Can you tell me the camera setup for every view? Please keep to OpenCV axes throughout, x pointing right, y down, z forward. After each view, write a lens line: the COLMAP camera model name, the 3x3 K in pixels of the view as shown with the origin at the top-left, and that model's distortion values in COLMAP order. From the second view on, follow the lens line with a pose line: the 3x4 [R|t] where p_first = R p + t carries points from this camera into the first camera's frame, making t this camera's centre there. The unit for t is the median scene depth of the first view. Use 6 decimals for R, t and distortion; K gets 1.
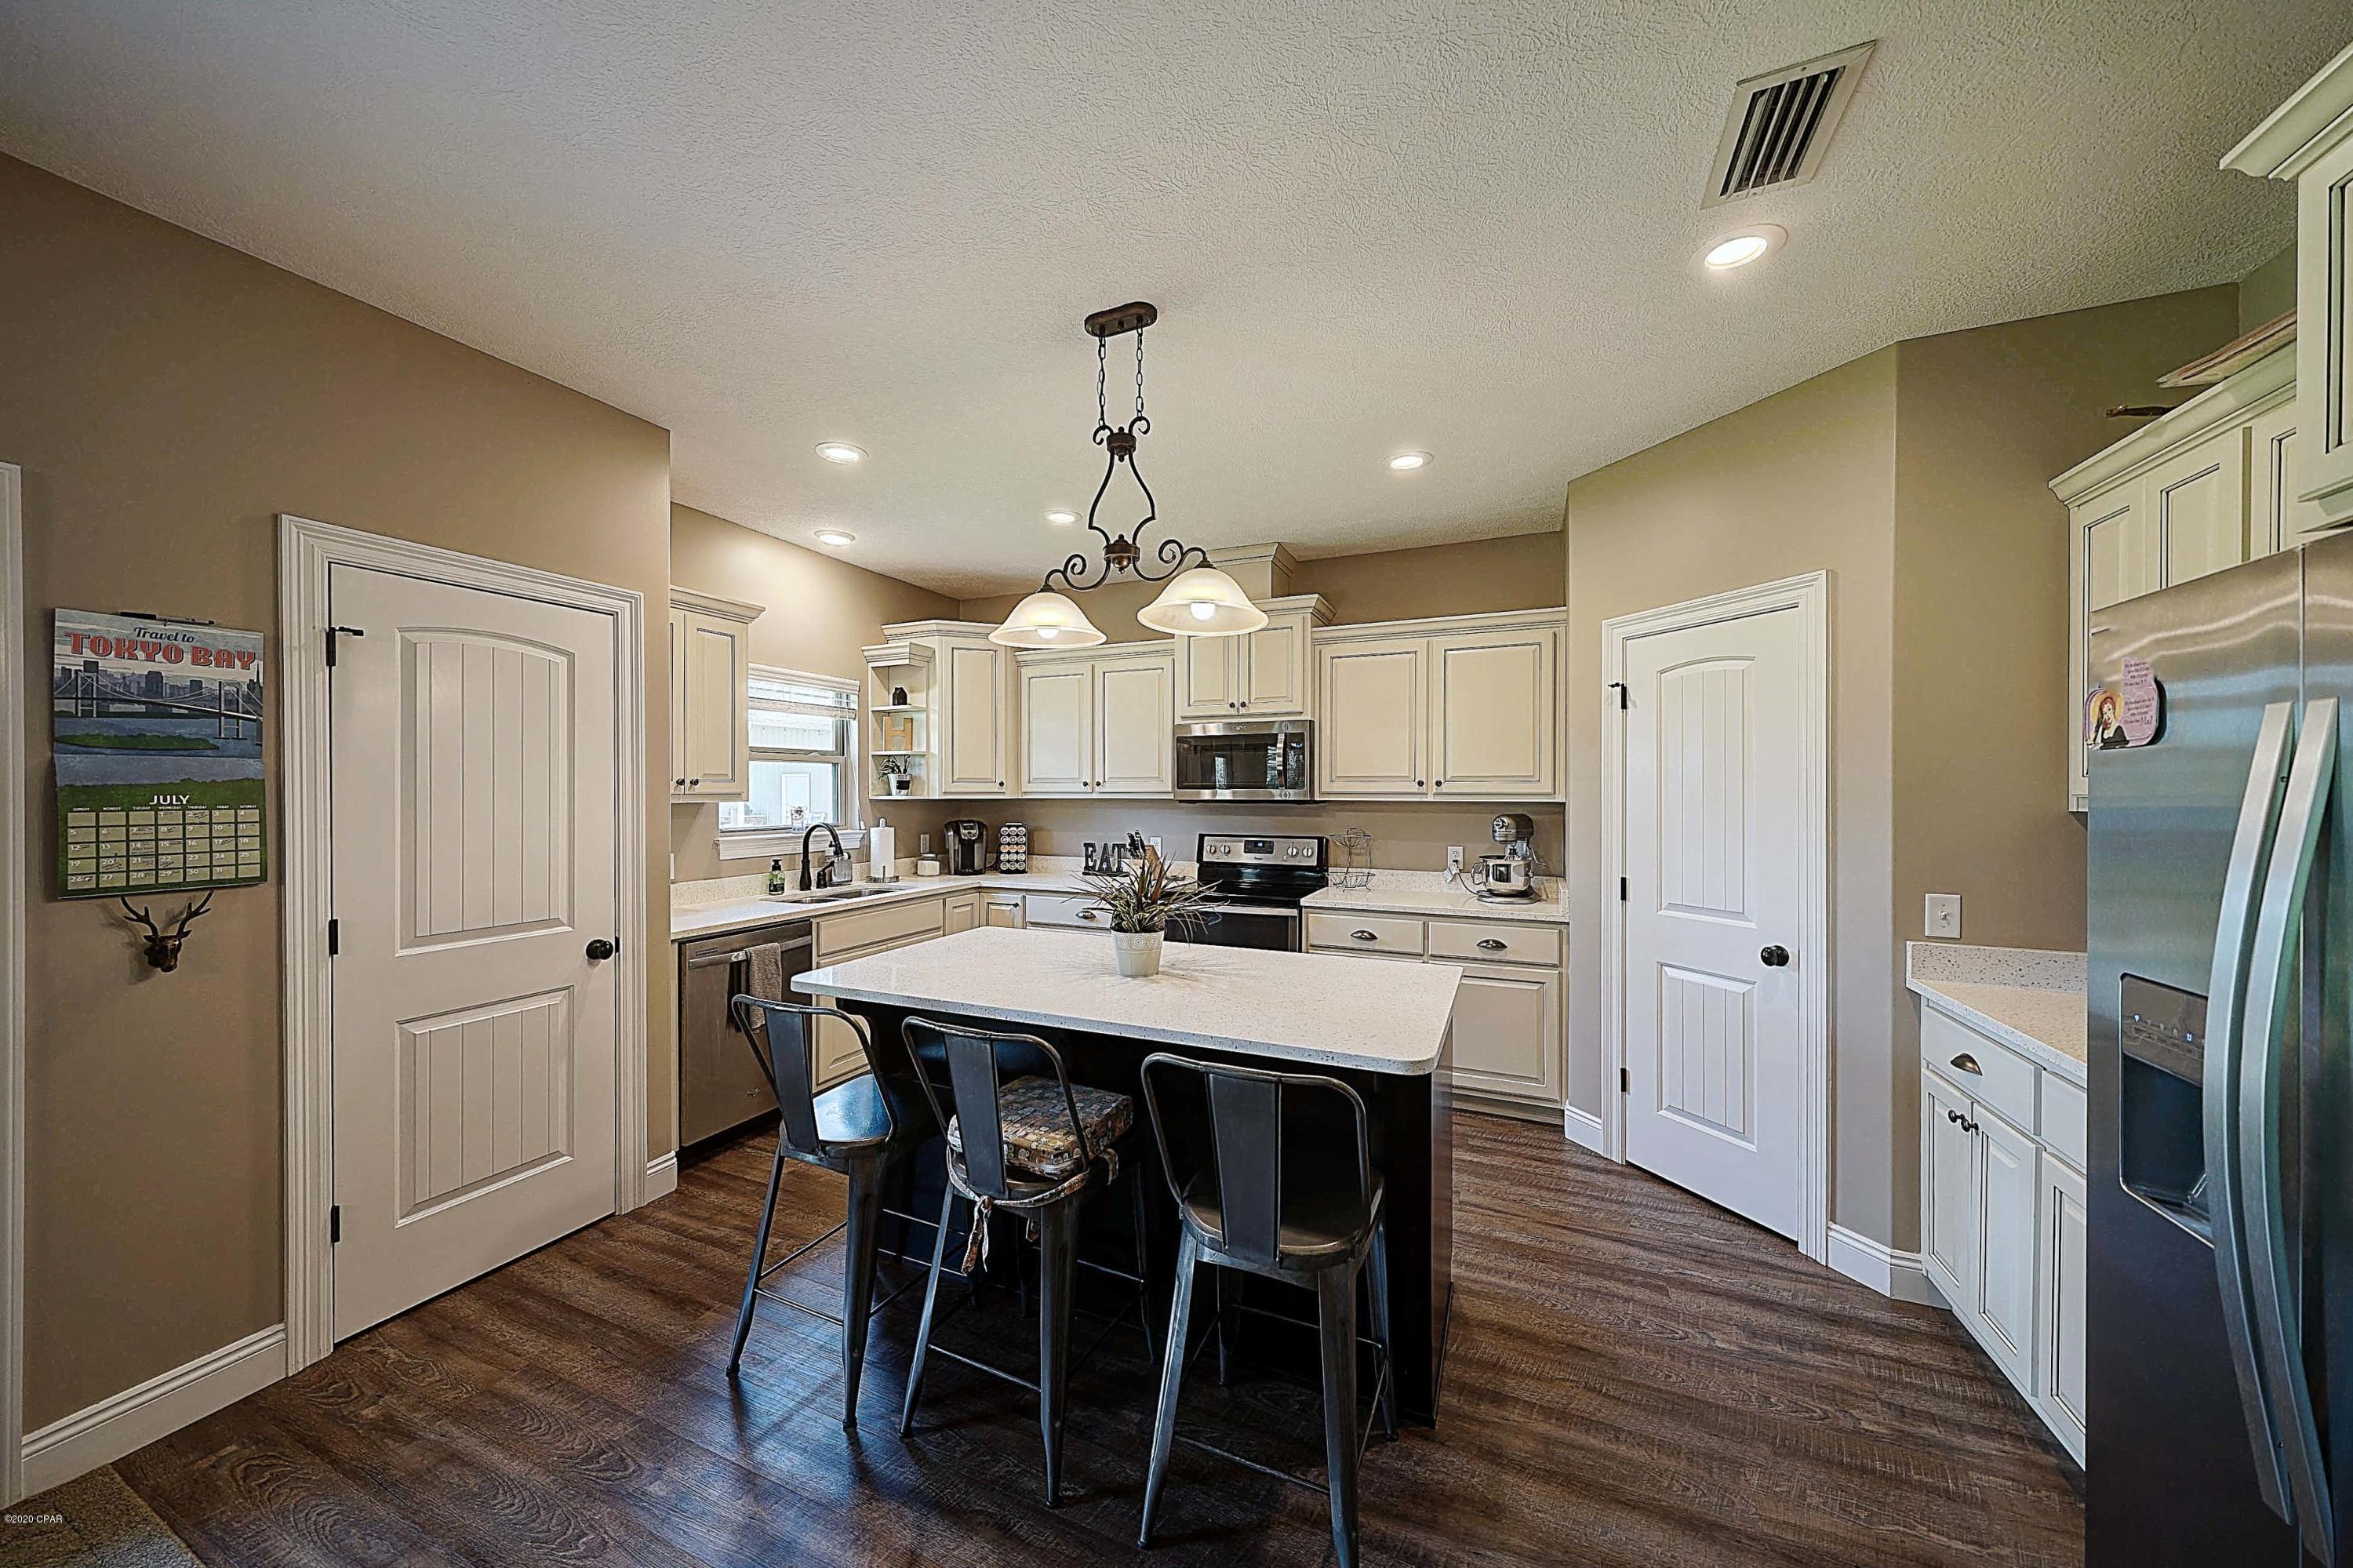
lens RADIAL K [[806.8, 0, 1172.7], [0, 806.8, 794.9], [0, 0, 1]] dist [0.000025, 0.001138]
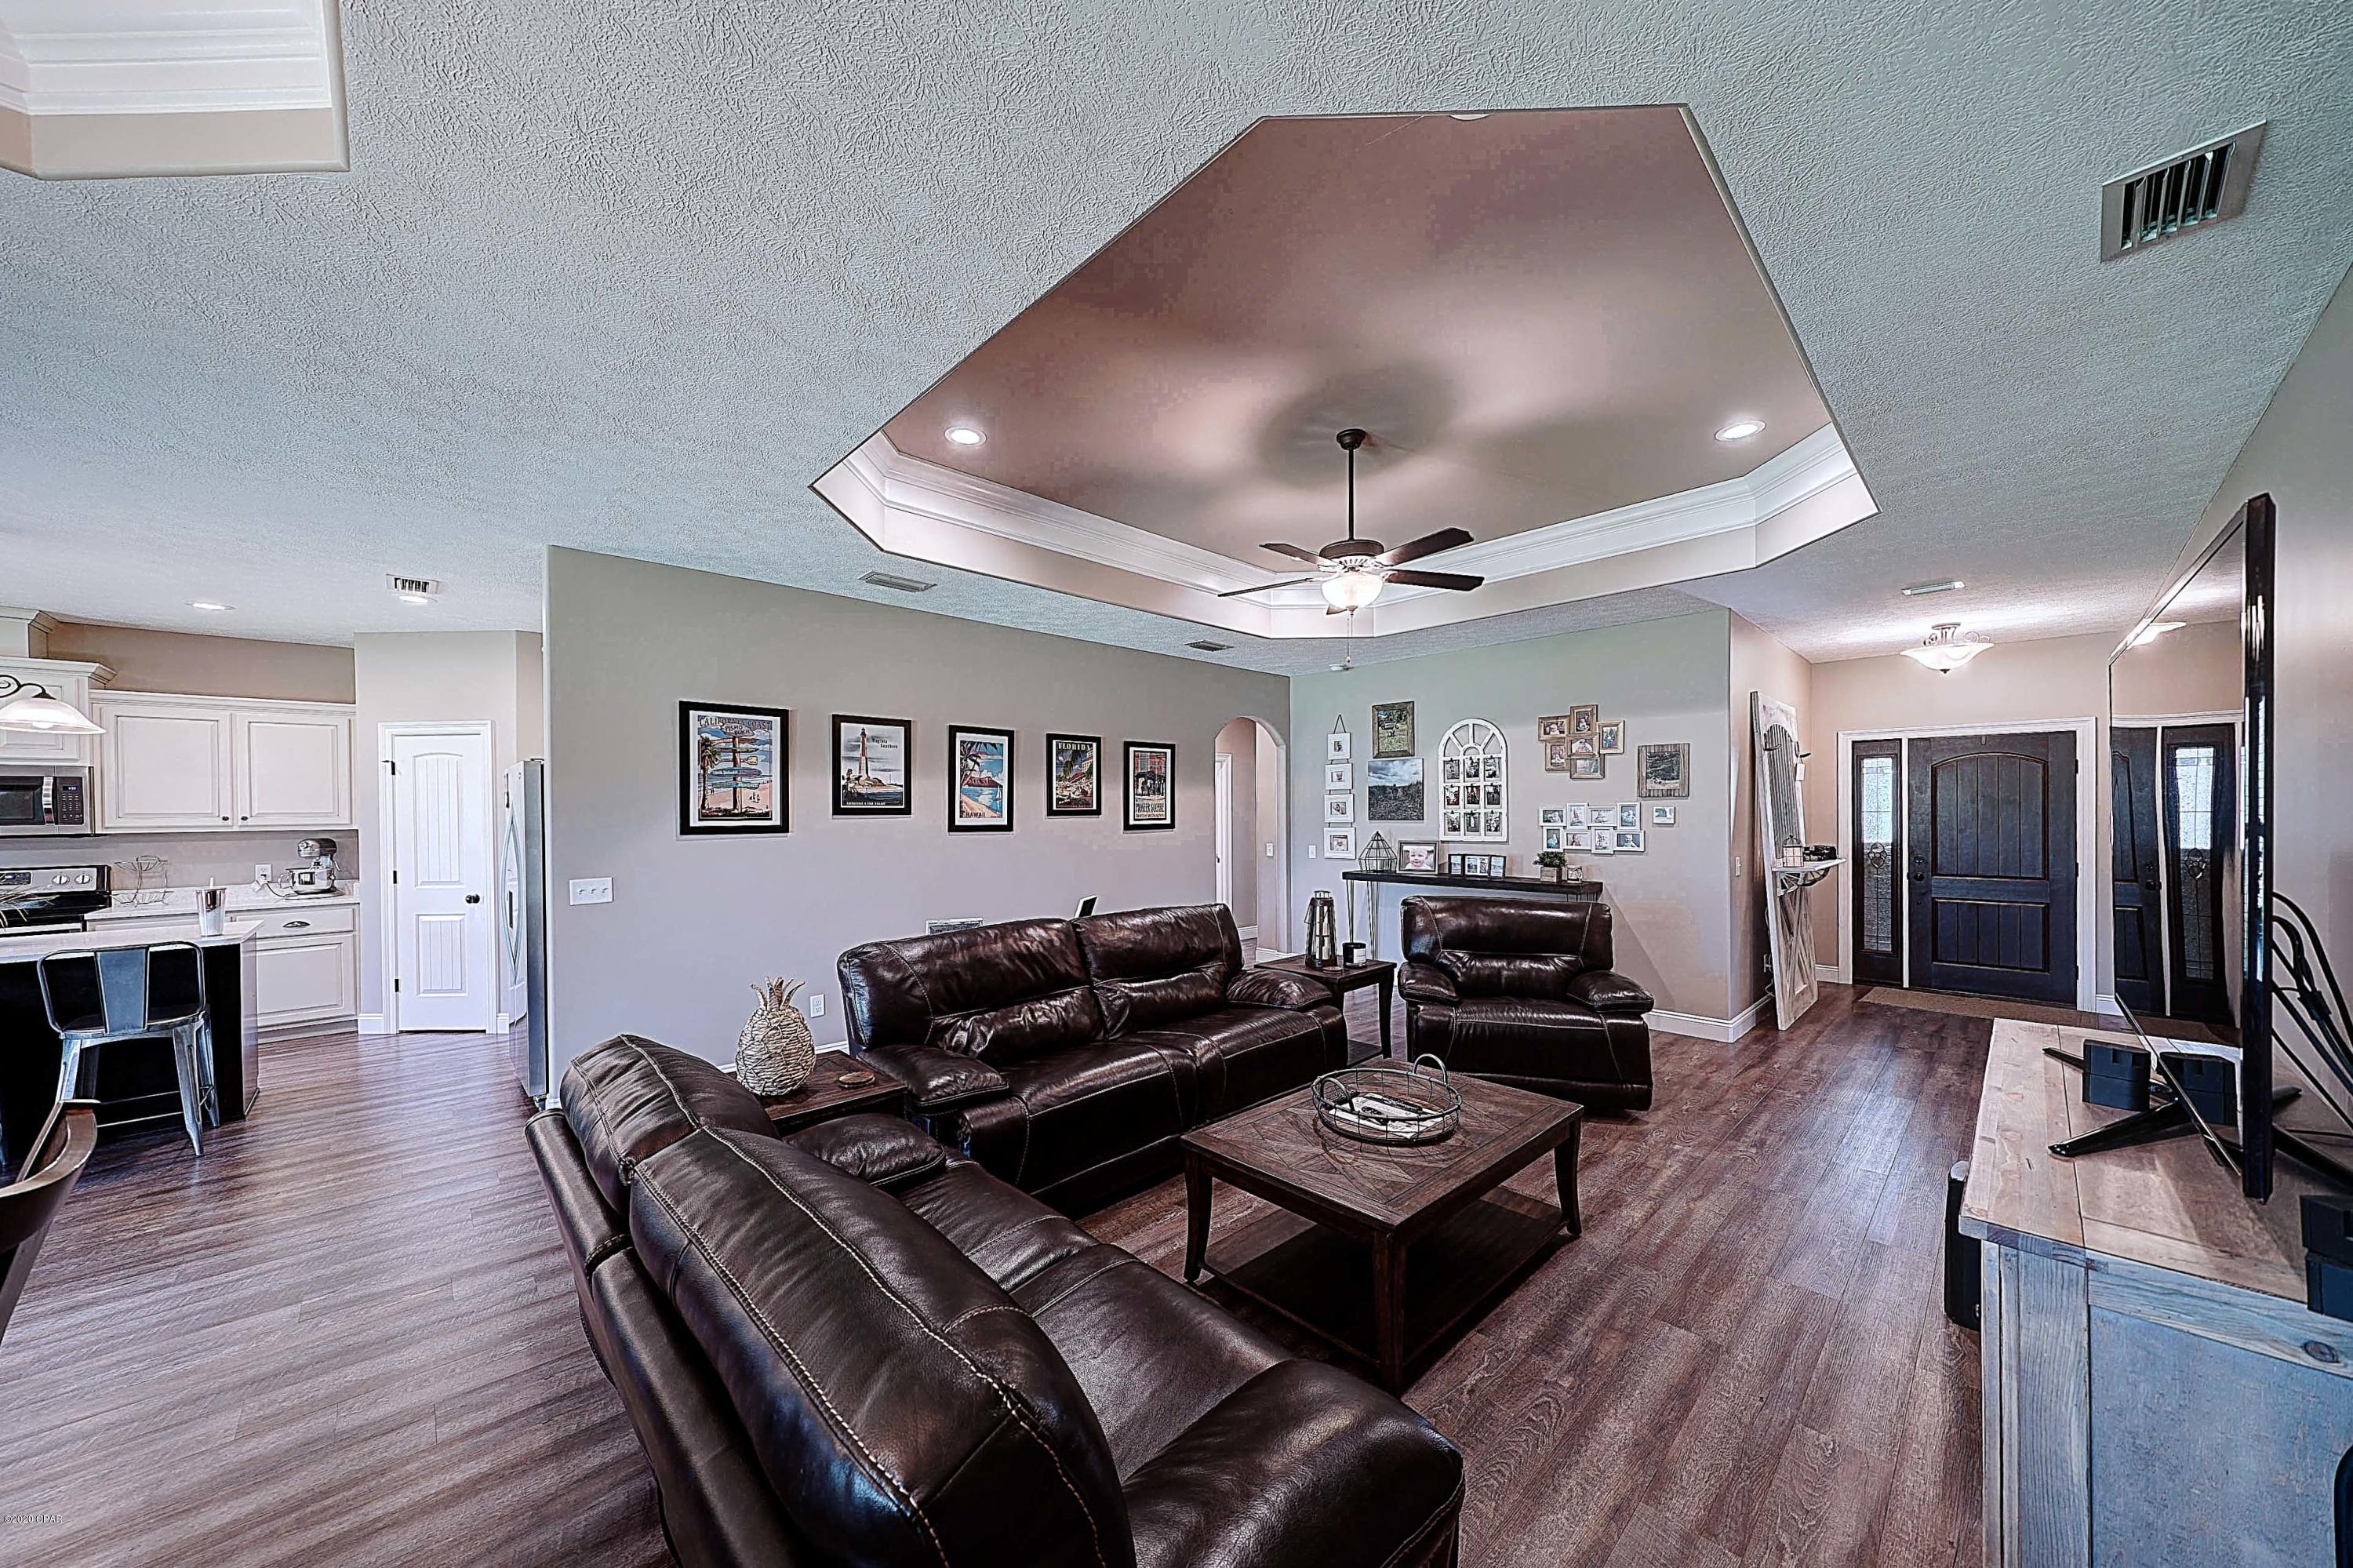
lens RADIAL K [[806.8, 0, 1137.6], [0, 806.8, 816.2], [0, 0, 1]] dist [0.000025, 0.001138]
pose [[0.408873, -0.011031, 0.912524, -0.305264], [0.018382, 0.999824, 0.003850, 0.004935], [-0.912406, 0.015199, 0.409004, -0.954704]]
